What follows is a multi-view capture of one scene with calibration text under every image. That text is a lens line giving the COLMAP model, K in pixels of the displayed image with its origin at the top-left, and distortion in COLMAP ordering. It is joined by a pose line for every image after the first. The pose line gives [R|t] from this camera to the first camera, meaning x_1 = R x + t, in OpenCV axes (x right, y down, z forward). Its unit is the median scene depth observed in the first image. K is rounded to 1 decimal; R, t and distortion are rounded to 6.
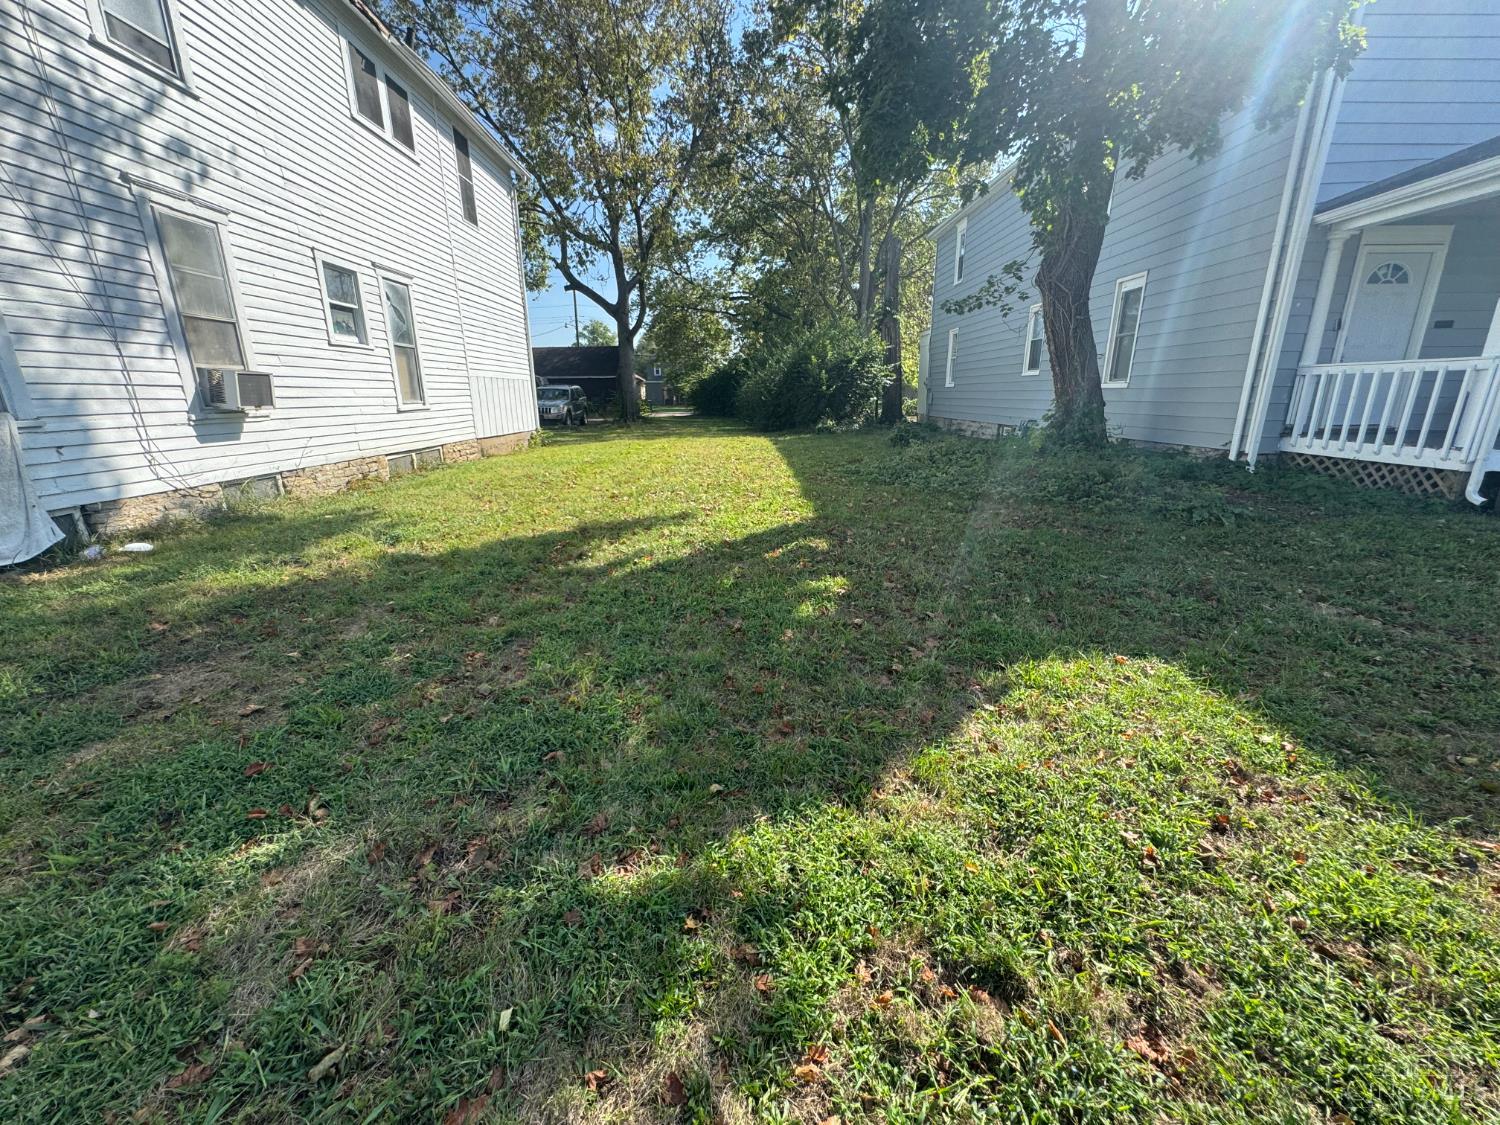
lens RADIAL K [[598.2, 0, 750.0], [0, 598.2, 562.5], [0, 0, 1]] dist [-0.000489, -0.000062]
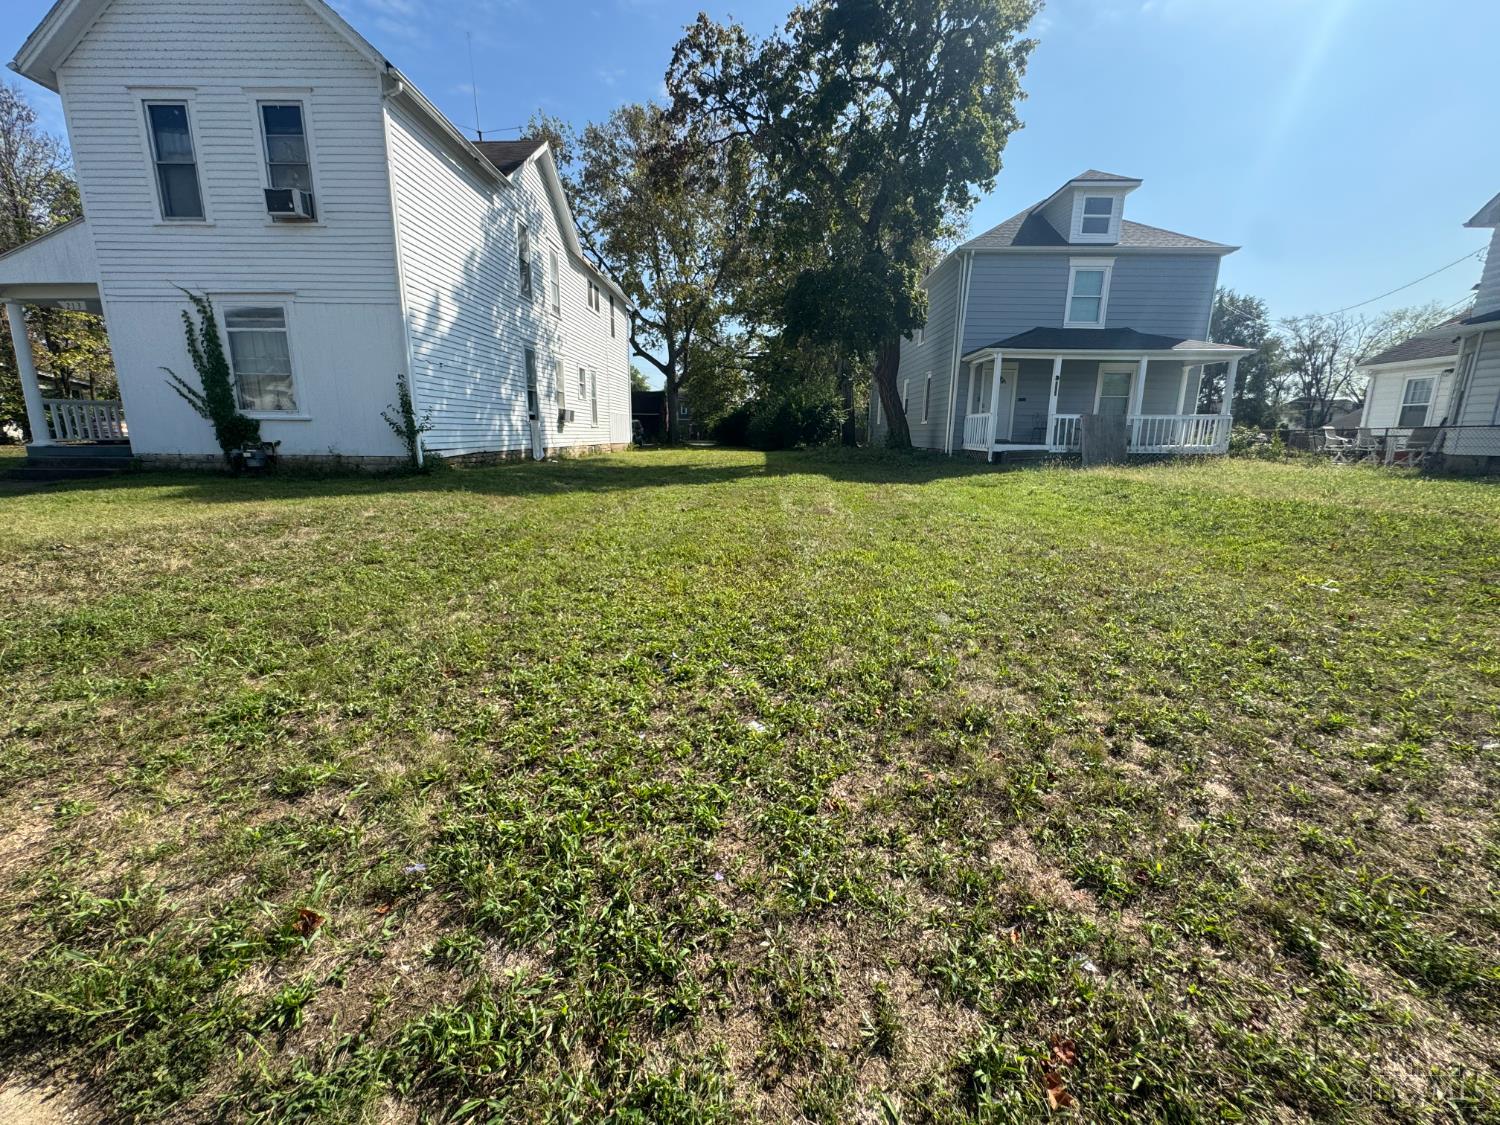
lens RADIAL K [[598.2, 0, 750.0], [0, 598.2, 562.5], [0, 0, 1]] dist [-0.000489, -0.000062]
pose [[0.999314, 0.025324, -0.027013, 0.044326], [-0.026918, 0.997813, -0.060378, 0.190983], [0.025425, 0.061064, 0.997810, -0.608783]]
